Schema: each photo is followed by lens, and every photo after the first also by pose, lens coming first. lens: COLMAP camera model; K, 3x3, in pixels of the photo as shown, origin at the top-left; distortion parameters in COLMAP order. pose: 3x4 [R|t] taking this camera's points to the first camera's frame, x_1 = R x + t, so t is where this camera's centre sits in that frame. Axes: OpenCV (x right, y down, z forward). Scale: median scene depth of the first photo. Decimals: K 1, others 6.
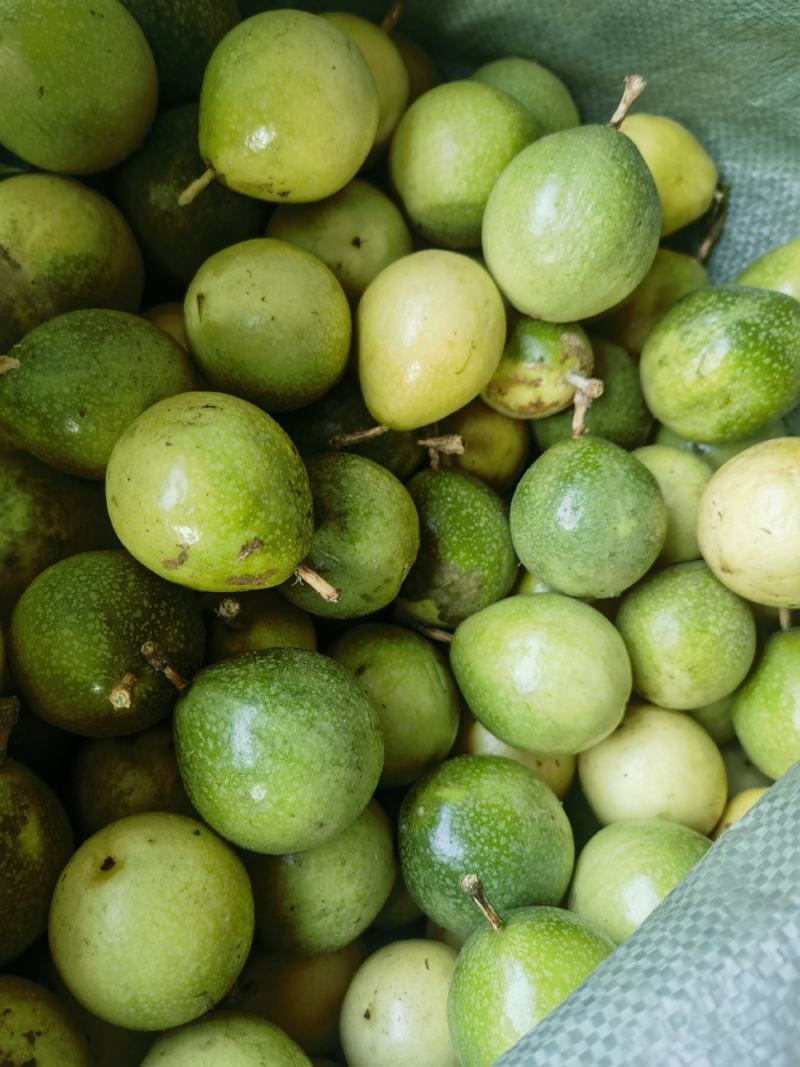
lens RADIAL K [[797.7, 0, 400.0], [0, 797.7, 533.5], [0, 0, 1]] dist [0.004358, -0.005834]
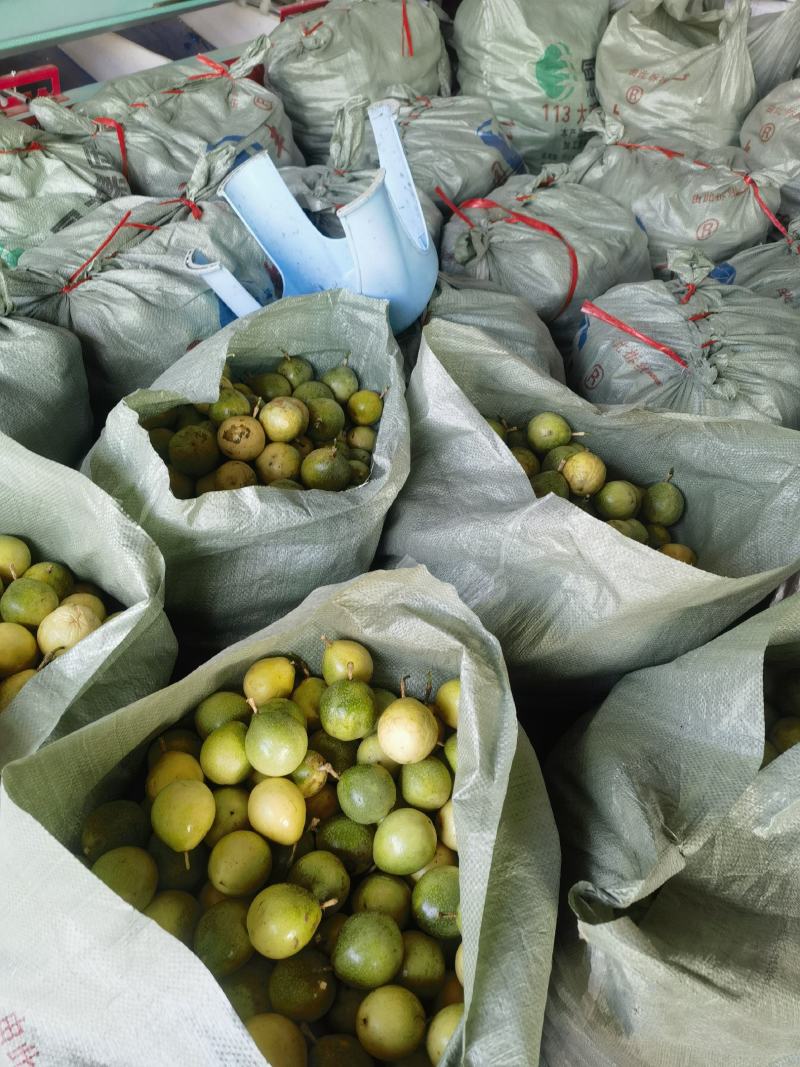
lens RADIAL K [[797.7, 0, 400.0], [0, 797.7, 533.5], [0, 0, 1]] dist [0.004358, -0.005834]
pose [[0.546715, -0.801778, 0.241363, 0.378840], [0.834125, 0.546666, -0.073433, -0.224119], [-0.073068, 0.241473, 0.967653, -1.958992]]
